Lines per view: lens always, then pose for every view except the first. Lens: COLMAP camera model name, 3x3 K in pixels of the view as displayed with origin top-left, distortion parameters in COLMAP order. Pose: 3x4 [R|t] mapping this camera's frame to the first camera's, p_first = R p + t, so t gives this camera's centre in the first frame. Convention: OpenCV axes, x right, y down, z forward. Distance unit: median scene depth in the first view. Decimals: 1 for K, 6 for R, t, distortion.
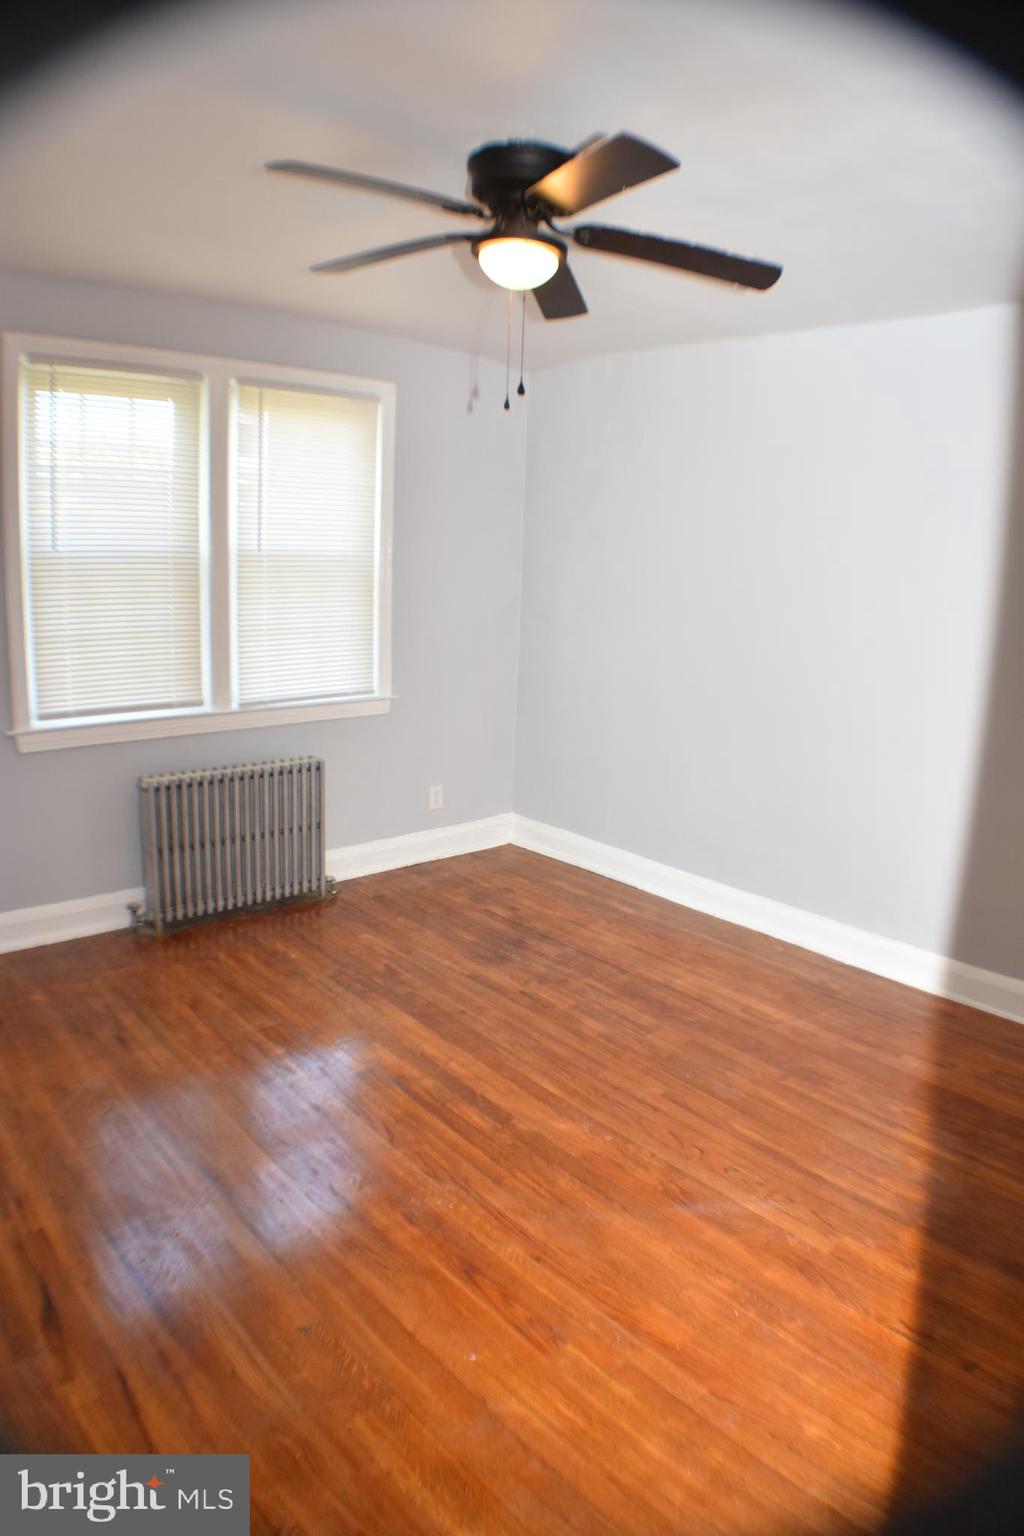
lens RADIAL K [[939.6, 0, 512.0], [0, 939.6, 768.0], [0, 0, 1]] dist [-0.152823, 0.000958]
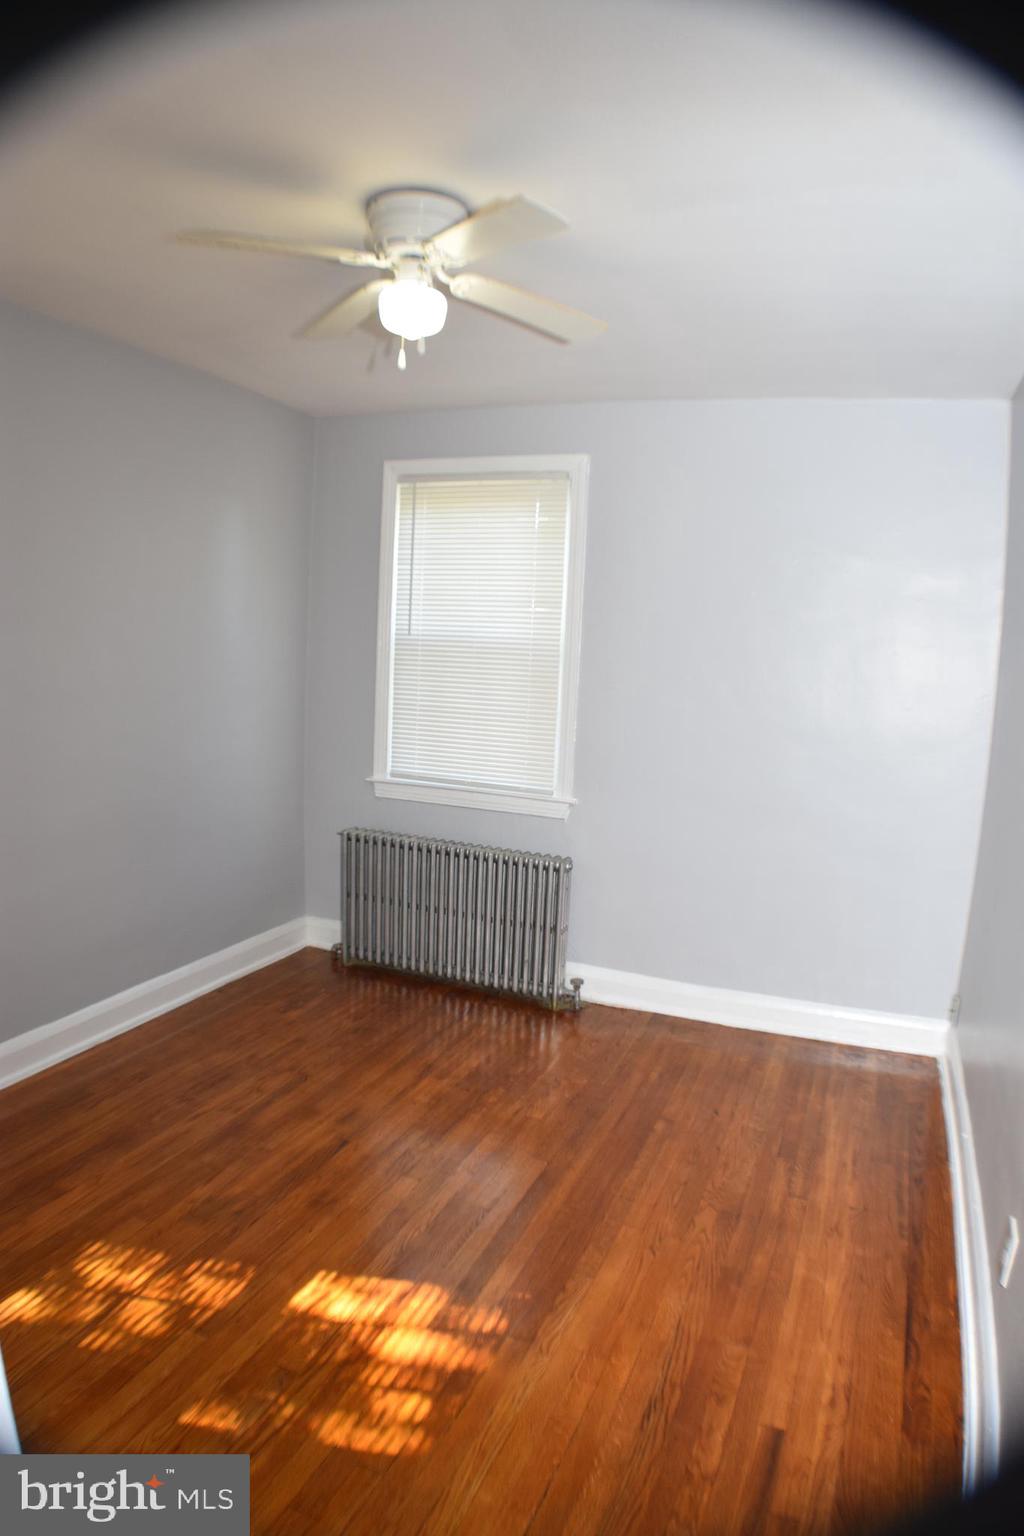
lens RADIAL K [[939.6, 0, 512.0], [0, 939.6, 768.0], [0, 0, 1]] dist [-0.152823, 0.000958]
pose [[0.451587, 0.111938, -0.885178, 0.676666], [-0.221308, 0.975148, 0.010412, -0.110931], [0.864345, 0.191195, 0.465137, 0.566019]]
